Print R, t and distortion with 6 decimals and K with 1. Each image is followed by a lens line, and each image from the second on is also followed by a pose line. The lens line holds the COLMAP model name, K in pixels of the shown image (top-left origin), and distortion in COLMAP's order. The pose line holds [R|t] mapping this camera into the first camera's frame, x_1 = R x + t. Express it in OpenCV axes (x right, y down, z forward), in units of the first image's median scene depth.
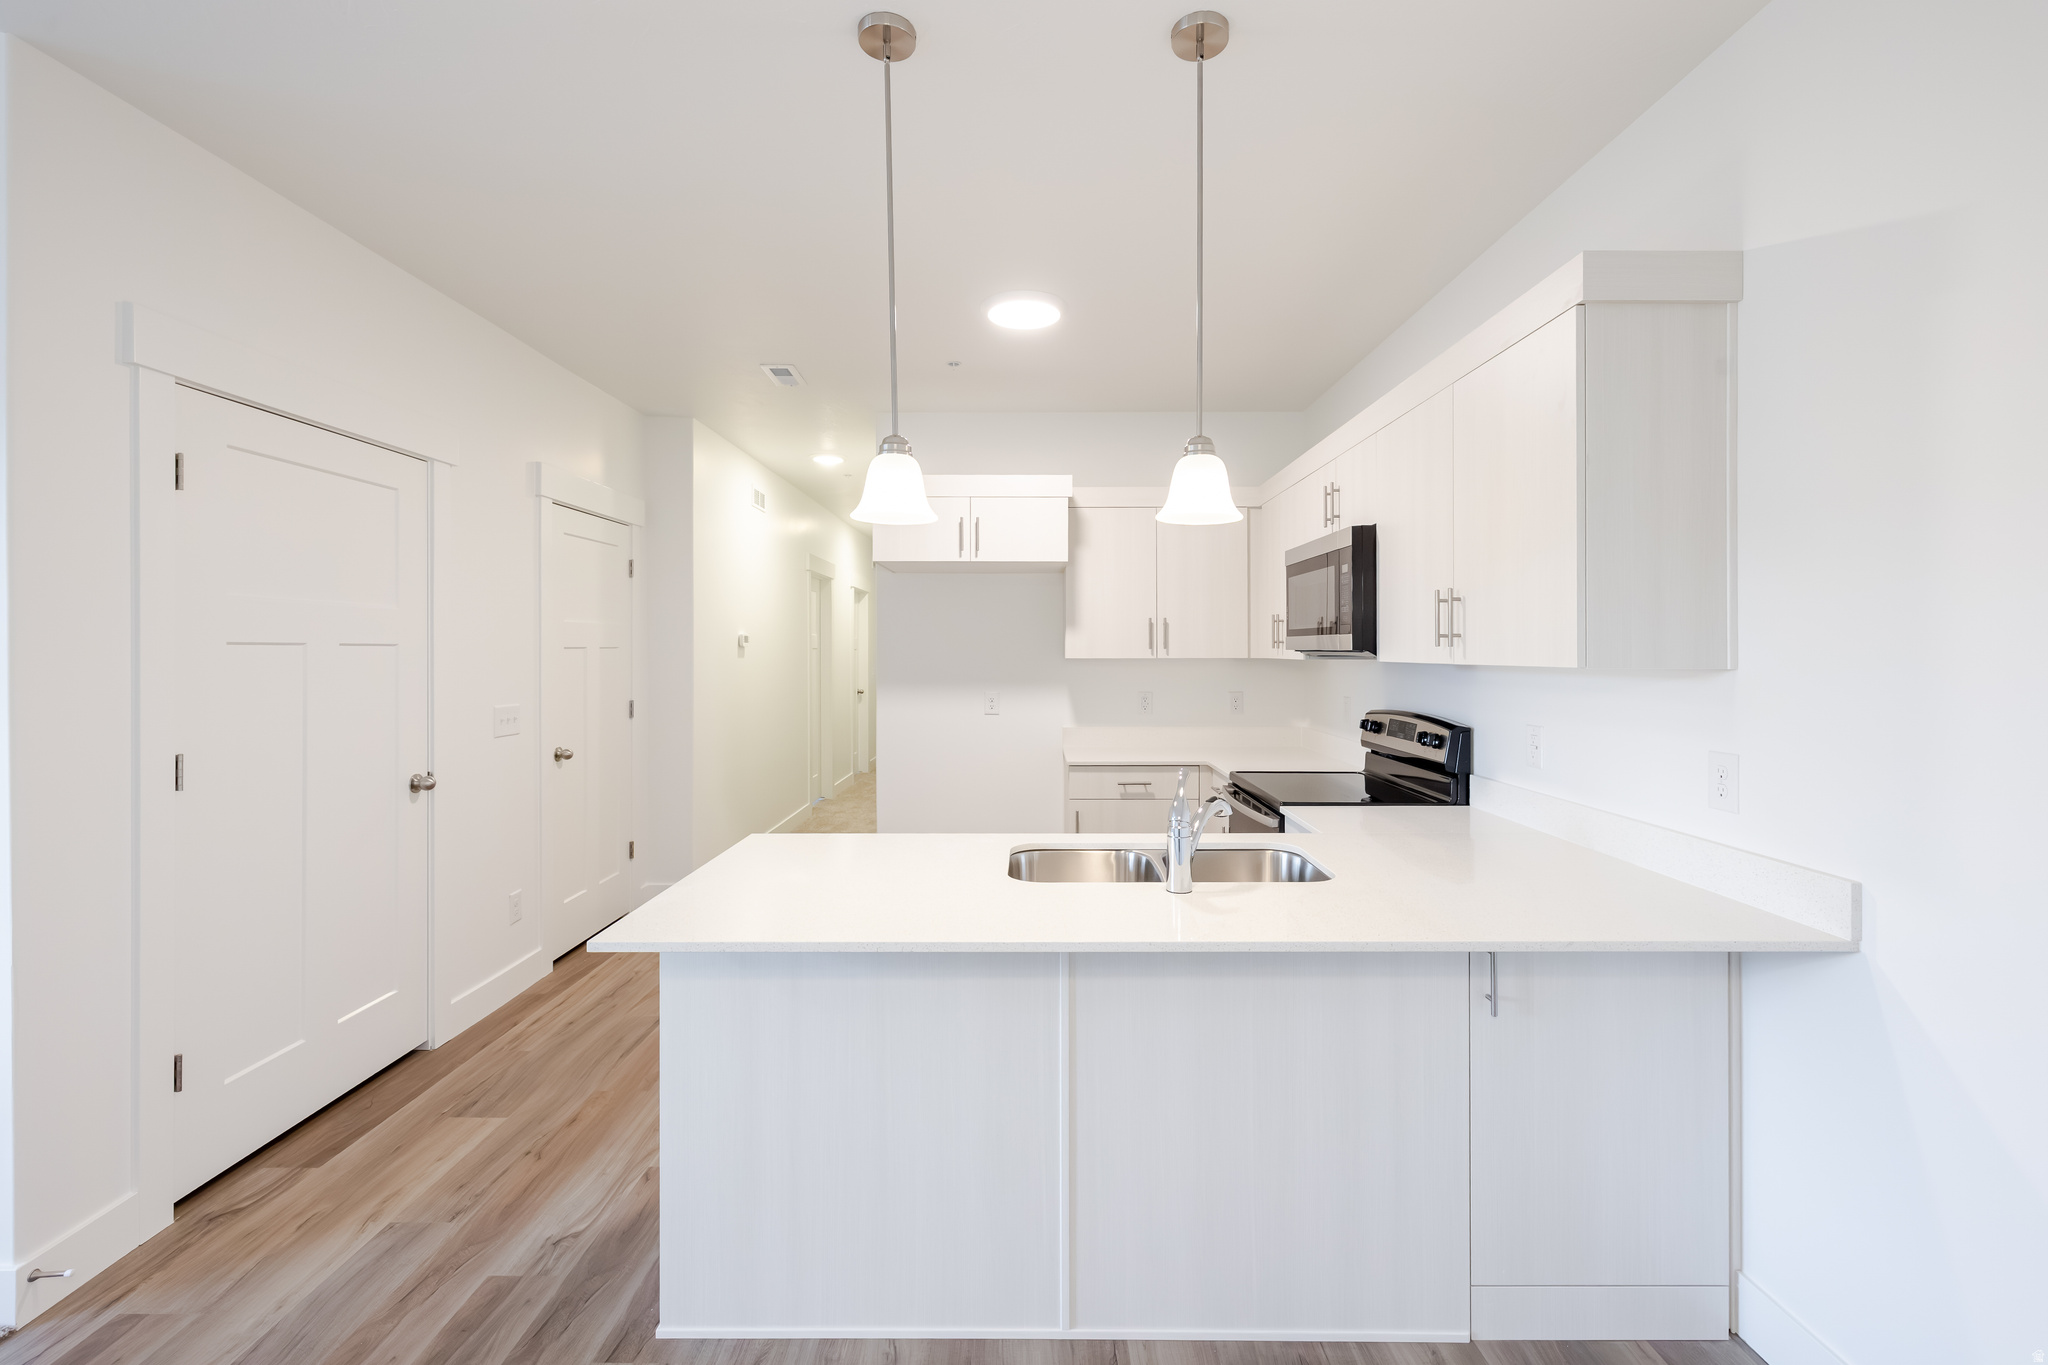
lens RADIAL K [[873.1, 0, 1020.3], [0, 873.1, 654.7], [0, 0, 1]] dist [0.000425, 0.000098]
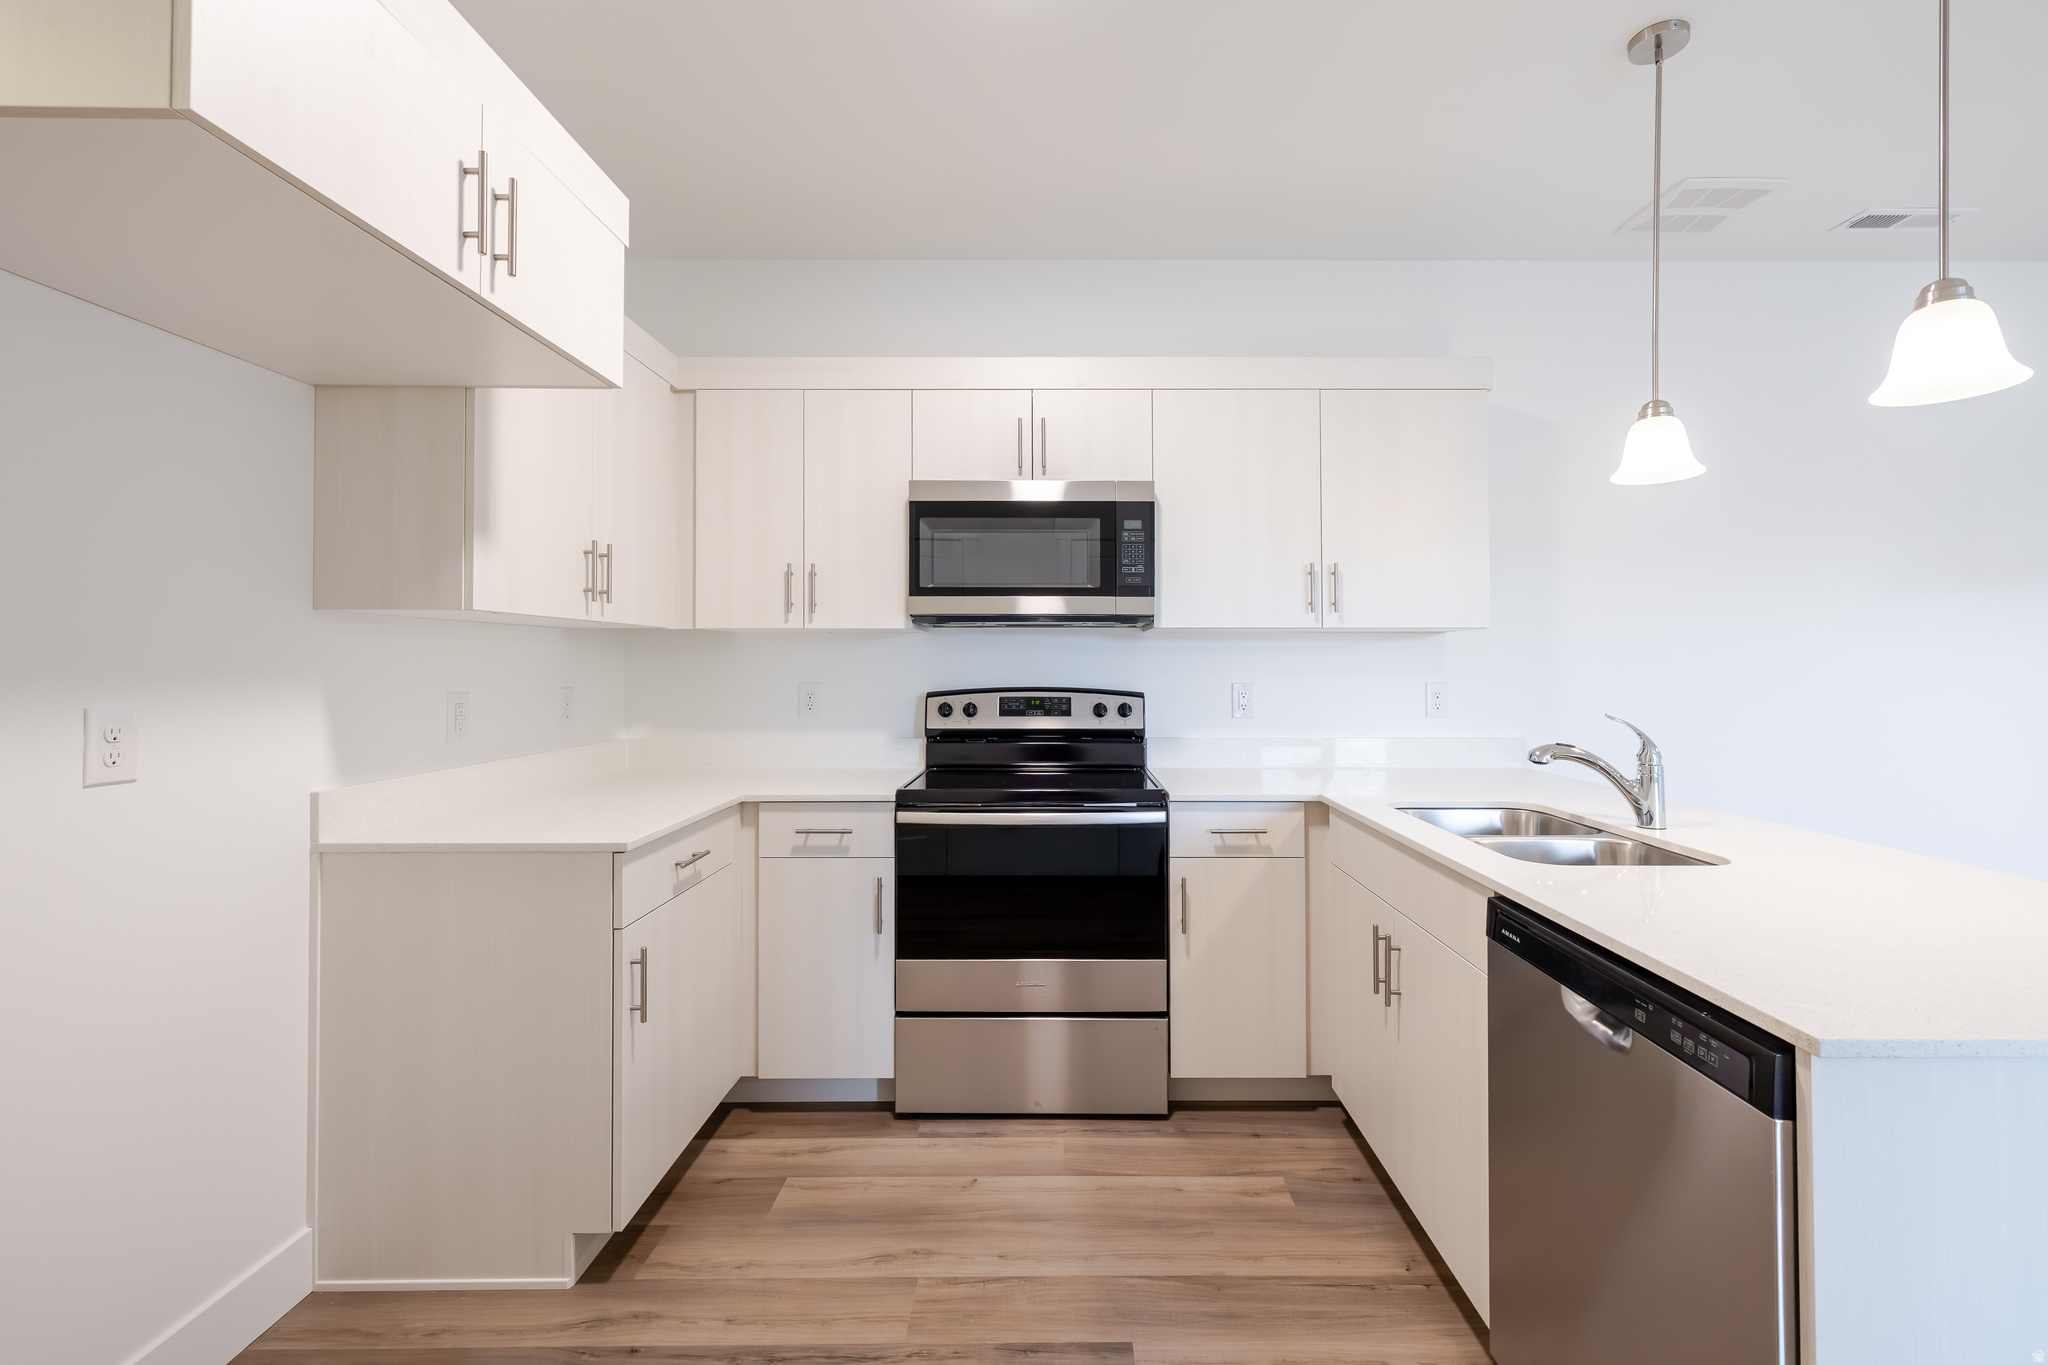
lens RADIAL K [[873.1, 0, 1034.9], [0, 873.1, 657.3], [0, 0, 1]] dist [0.000425, 0.000098]
pose [[-0.003744, 0.010078, 0.999942, -0.427828], [0.004641, 0.999939, -0.010060, 0.038287], [-0.999982, 0.004603, -0.003791, 0.890213]]
